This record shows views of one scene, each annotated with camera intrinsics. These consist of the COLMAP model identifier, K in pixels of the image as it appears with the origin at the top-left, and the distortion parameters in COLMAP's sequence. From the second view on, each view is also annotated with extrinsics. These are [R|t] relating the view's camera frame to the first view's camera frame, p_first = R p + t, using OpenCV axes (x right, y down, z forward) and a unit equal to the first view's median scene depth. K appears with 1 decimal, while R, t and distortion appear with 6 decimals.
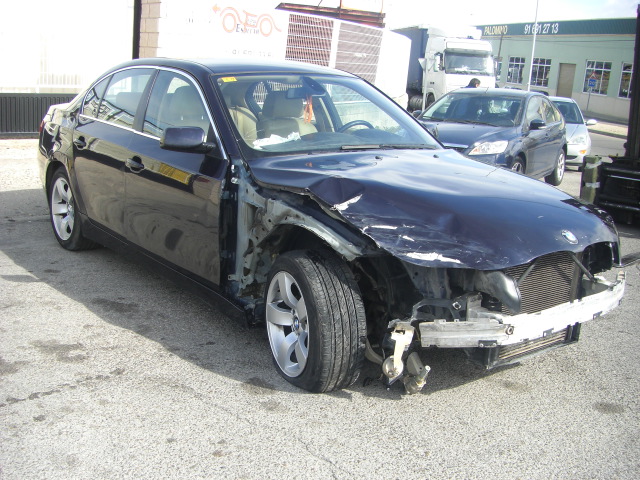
lens RADIAL K [[705.1, 0, 316.5], [0, 705.1, 241.7], [0, 0, 1]] dist [-0.148228, 0.000000]
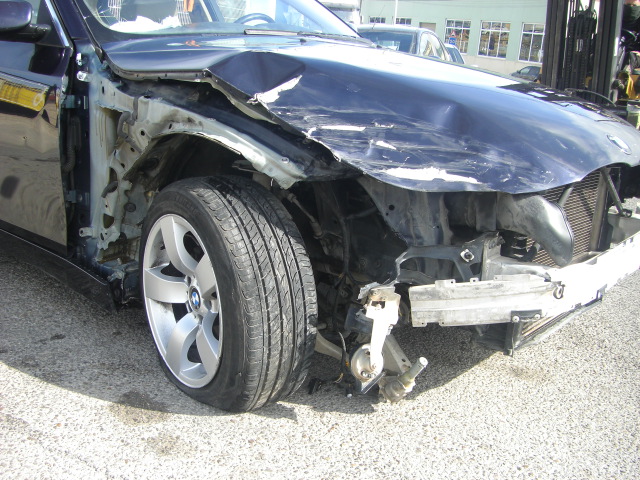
lens RADIAL K [[705.1, 0, 291.3], [0, 705.1, 254.2], [0, 0, 1]] dist [-0.148228, 0.000000]
pose [[0.987036, -0.049159, 0.152785, -0.039603], [0.039134, 0.996921, 0.067946, 0.041387], [-0.155655, -0.061086, 0.985921, 0.410602]]
